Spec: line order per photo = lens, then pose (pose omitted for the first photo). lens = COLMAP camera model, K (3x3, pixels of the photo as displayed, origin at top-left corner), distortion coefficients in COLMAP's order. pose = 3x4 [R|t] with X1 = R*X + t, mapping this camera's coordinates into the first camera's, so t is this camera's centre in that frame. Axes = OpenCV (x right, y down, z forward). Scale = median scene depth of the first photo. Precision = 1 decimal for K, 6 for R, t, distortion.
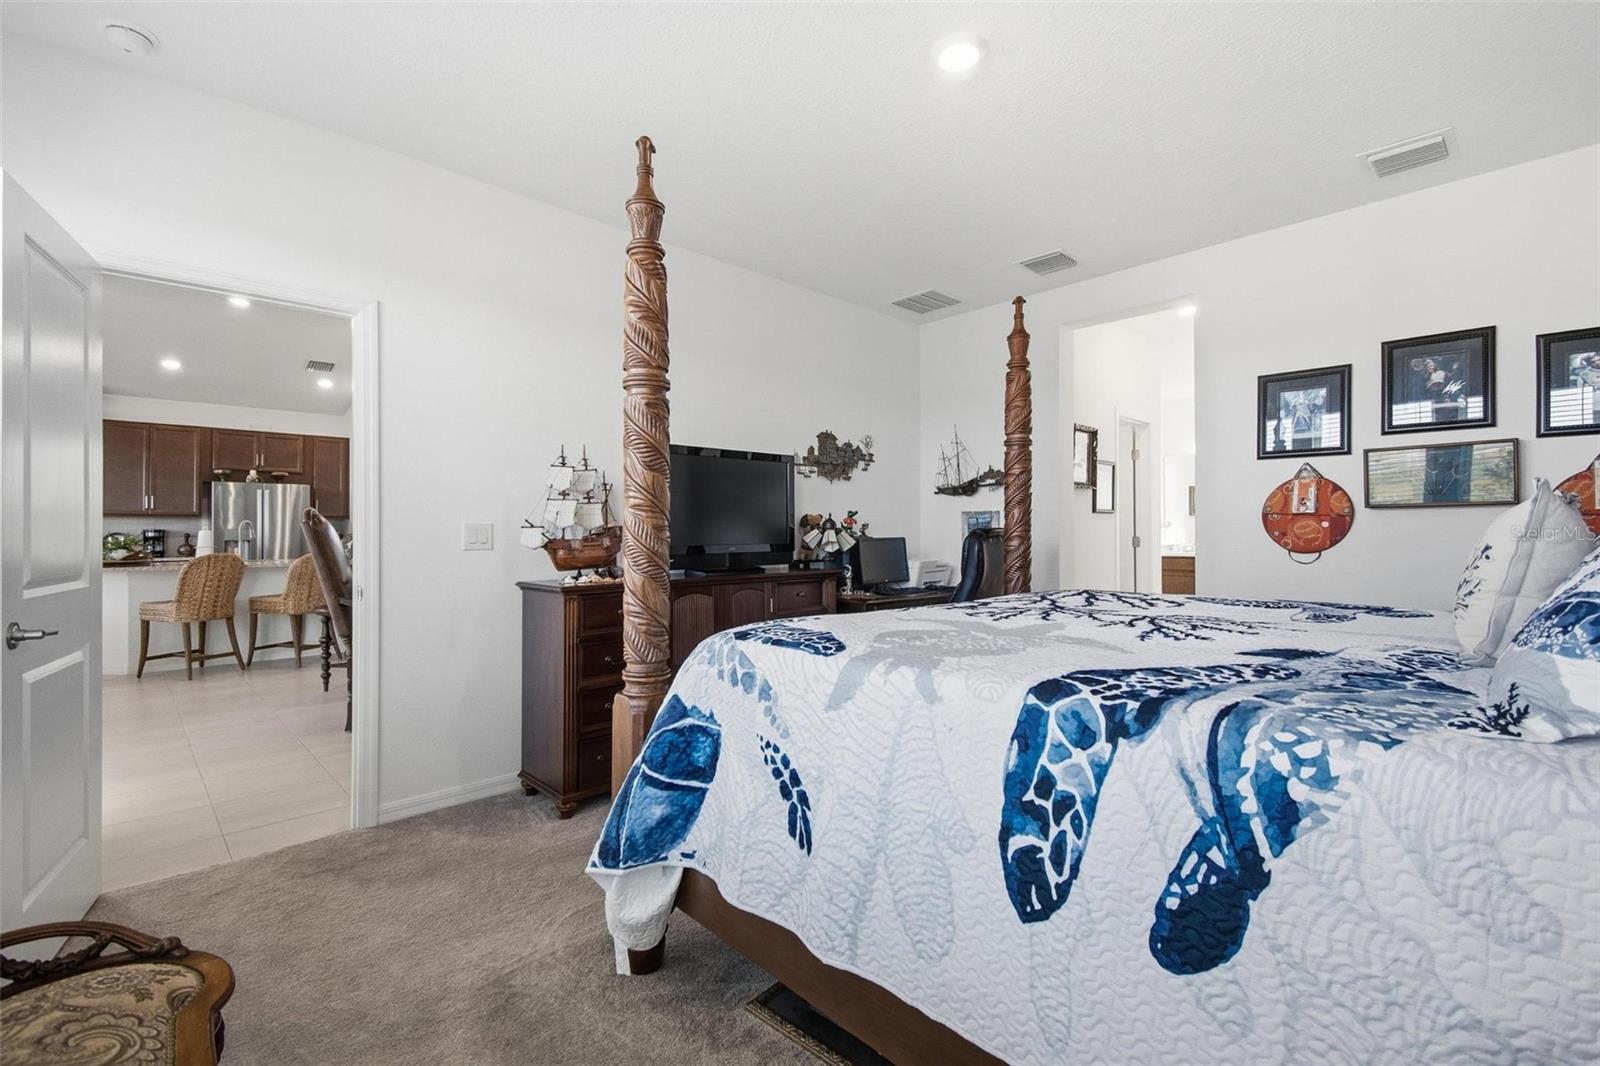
lens RADIAL K [[701.3, 0, 802.8], [0, 701.3, 525.9], [0, 0, 1]] dist [0.033694, -0.017070]
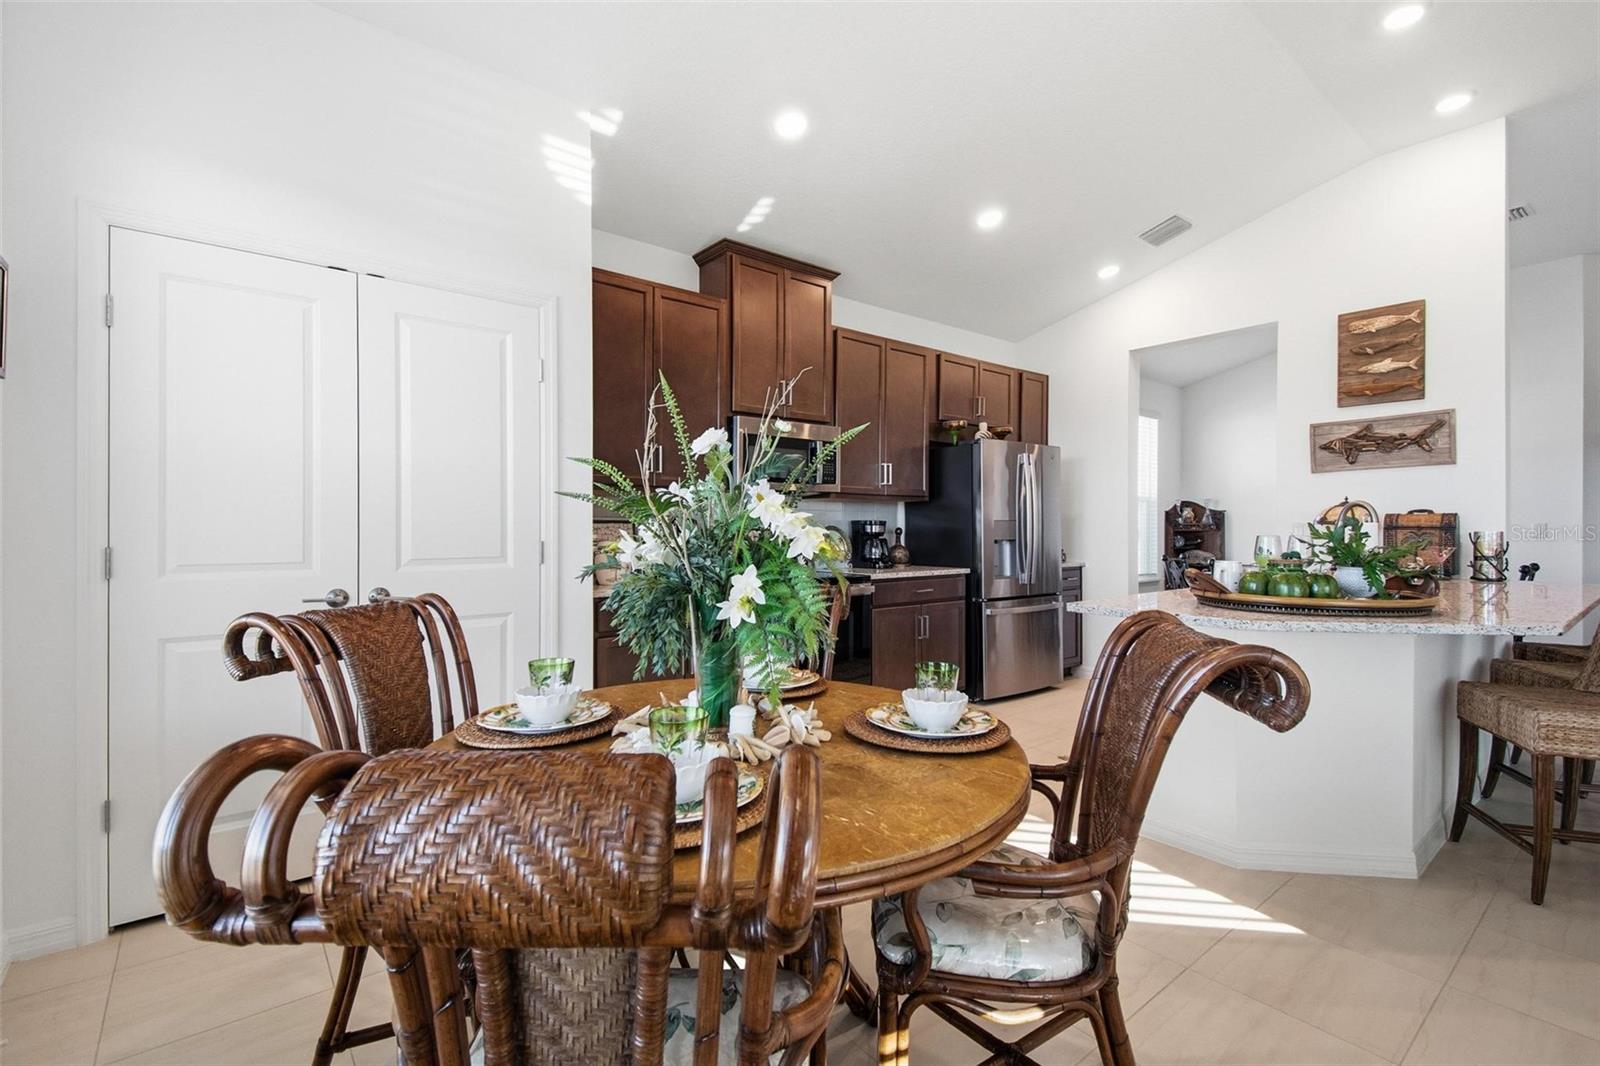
lens RADIAL K [[705.4, 0, 800.0], [0, 705.4, 533.0], [0, 0, 1]] dist [0.040643, -0.035316]
pose [[0.993883, 0.002751, -0.110400, -1.141486], [-0.000629, 0.999814, 0.019252, 0.004494], [0.110433, -0.019065, 0.993701, 0.514200]]
